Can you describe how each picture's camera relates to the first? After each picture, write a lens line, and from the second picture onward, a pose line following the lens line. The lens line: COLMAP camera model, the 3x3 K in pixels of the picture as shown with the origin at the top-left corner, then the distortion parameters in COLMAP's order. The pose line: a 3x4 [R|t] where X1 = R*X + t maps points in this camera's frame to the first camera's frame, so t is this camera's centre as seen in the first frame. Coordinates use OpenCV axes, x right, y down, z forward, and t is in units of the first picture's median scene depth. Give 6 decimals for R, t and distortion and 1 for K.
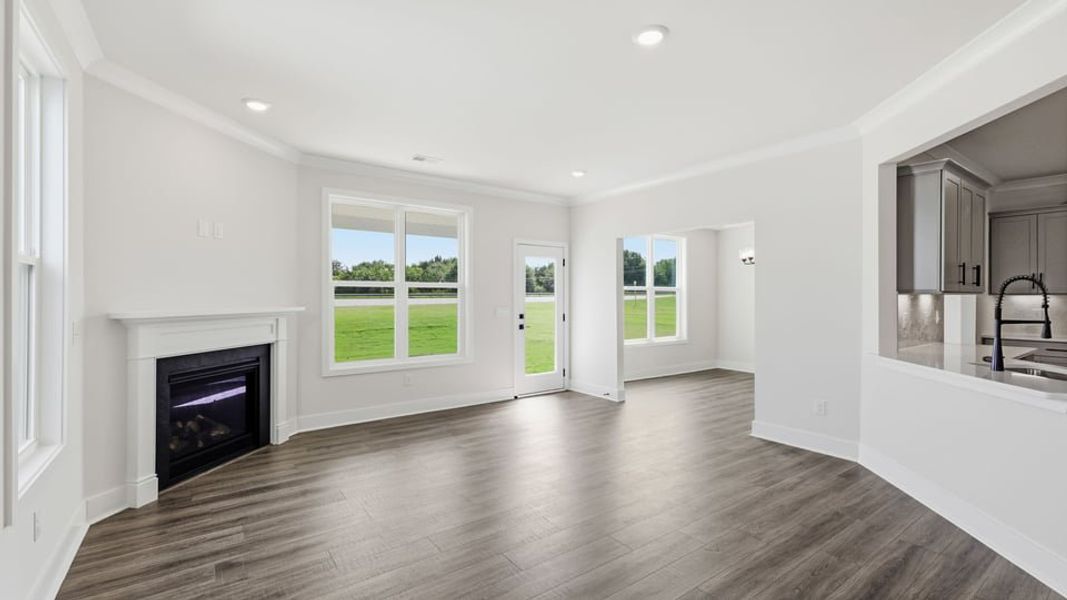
lens RADIAL K [[467.0, 0, 526.6], [0, 467.0, 294.4], [0, 0, 1]] dist [0.013665, 0.000012]
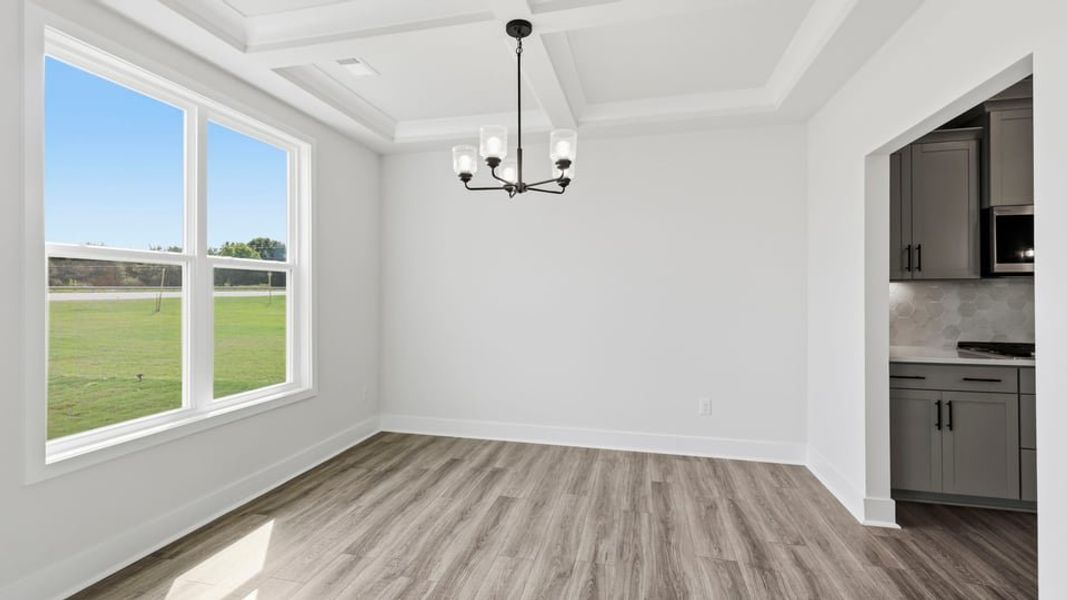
lens RADIAL K [[467.0, 0, 526.6], [0, 467.0, 294.4], [0, 0, 1]] dist [0.013665, 0.000012]
pose [[0.758768, 0.001552, 0.651359, 0.414546], [-0.006585, 0.999964, 0.005288, 0.016132], [-0.651327, -0.008302, 0.758752, 1.078939]]
